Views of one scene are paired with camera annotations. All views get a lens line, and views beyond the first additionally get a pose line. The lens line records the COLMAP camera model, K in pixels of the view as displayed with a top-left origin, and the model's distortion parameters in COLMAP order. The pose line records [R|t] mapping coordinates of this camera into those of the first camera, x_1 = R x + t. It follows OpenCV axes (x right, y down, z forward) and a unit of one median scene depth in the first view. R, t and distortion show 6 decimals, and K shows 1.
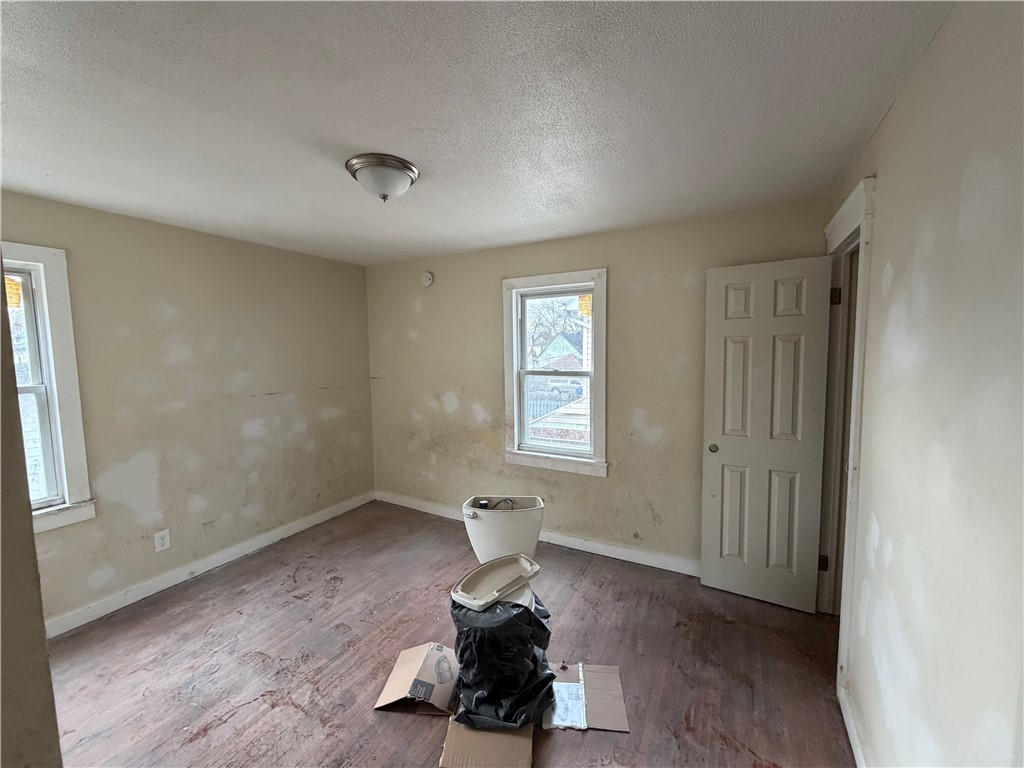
lens RADIAL K [[408.3, 0, 513.8], [0, 408.3, 386.1], [0, 0, 1]] dist [0.001384, -0.000076]
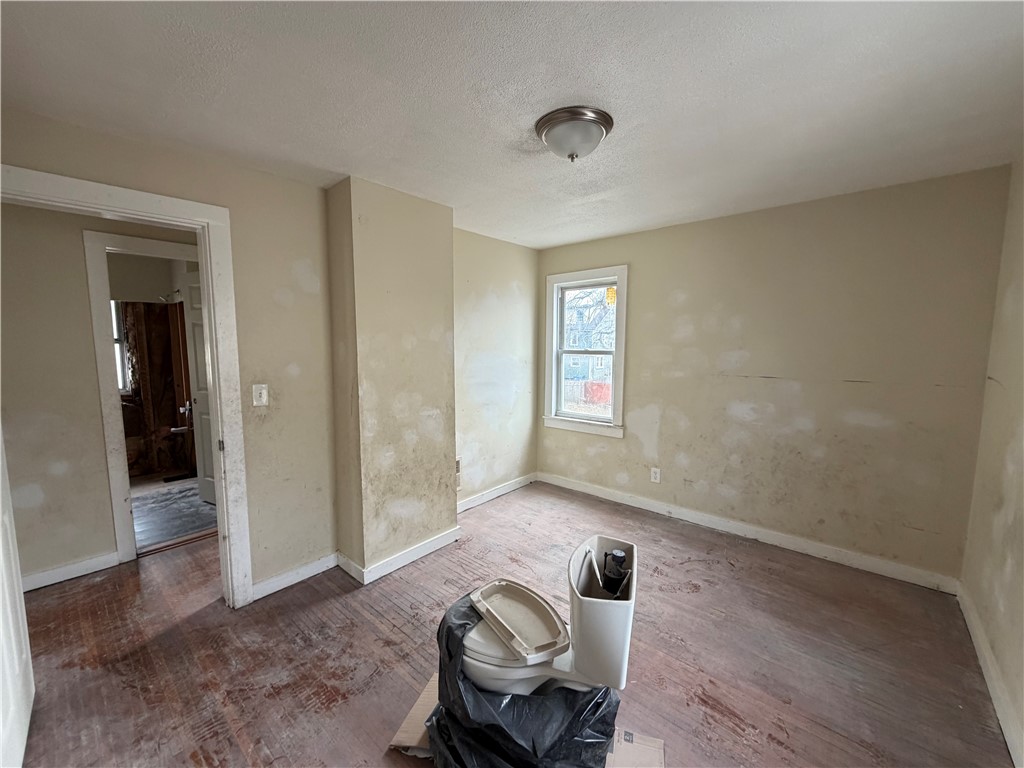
lens RADIAL K [[408.3, 0, 505.5], [0, 408.3, 385.3], [0, 0, 1]] dist [0.001384, -0.000076]
pose [[-0.220300, 0.123102, -0.967633, 0.423014], [-0.083175, 0.986021, 0.144378, -0.048461], [0.971880, 0.112289, -0.206981, 0.686309]]
